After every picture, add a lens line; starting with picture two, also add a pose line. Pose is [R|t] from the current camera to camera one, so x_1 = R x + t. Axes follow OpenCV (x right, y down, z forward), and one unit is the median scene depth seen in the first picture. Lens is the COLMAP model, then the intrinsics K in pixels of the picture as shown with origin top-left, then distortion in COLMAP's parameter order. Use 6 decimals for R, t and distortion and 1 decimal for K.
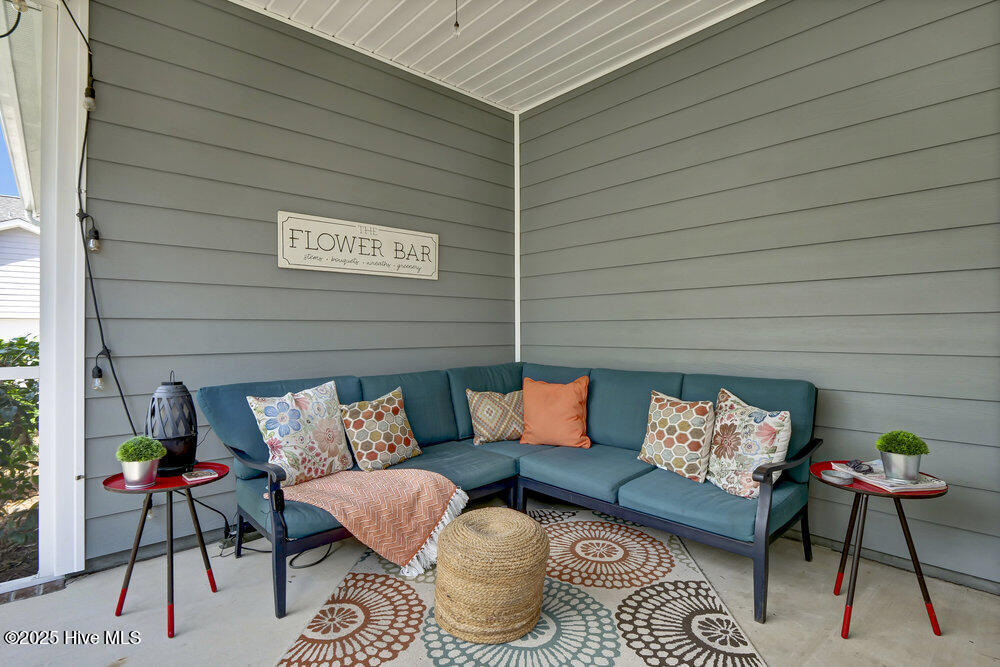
lens RADIAL K [[511.3, 0, 505.2], [0, 511.3, 323.9], [0, 0, 1]] dist [0.010632, -0.000107]
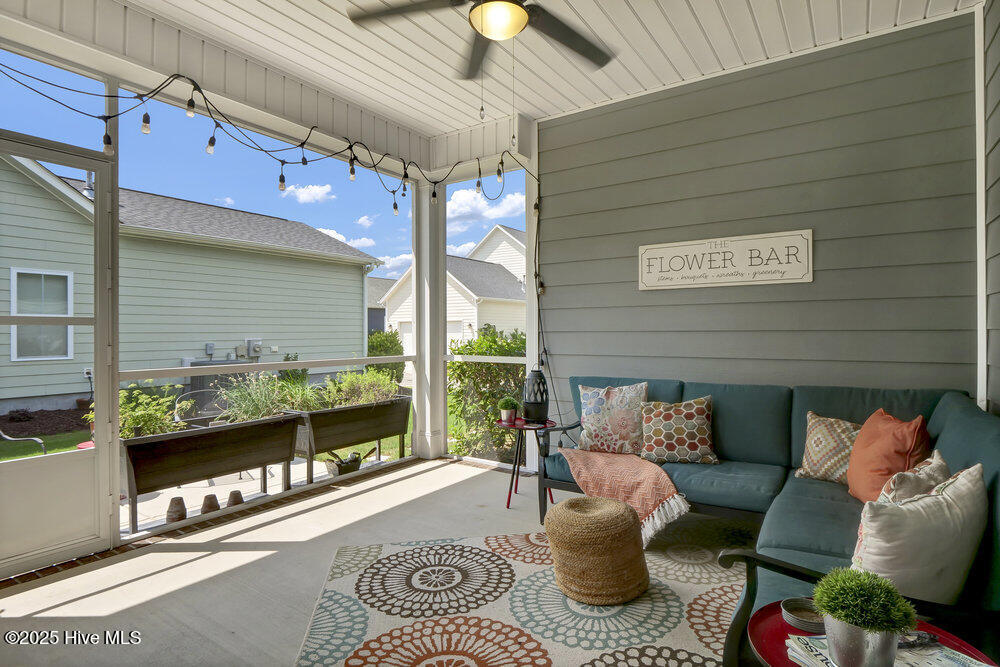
lens RADIAL K [[531.3, 0, 505.2], [0, 531.3, 335.6], [0, 0, 1]] dist [-0.004696, -0.000187]
pose [[0.233990, 0.016459, -0.972100, 0.838525], [0.022639, 0.999493, 0.022372, -0.036817], [0.971975, -0.027242, 0.233499, 0.386781]]
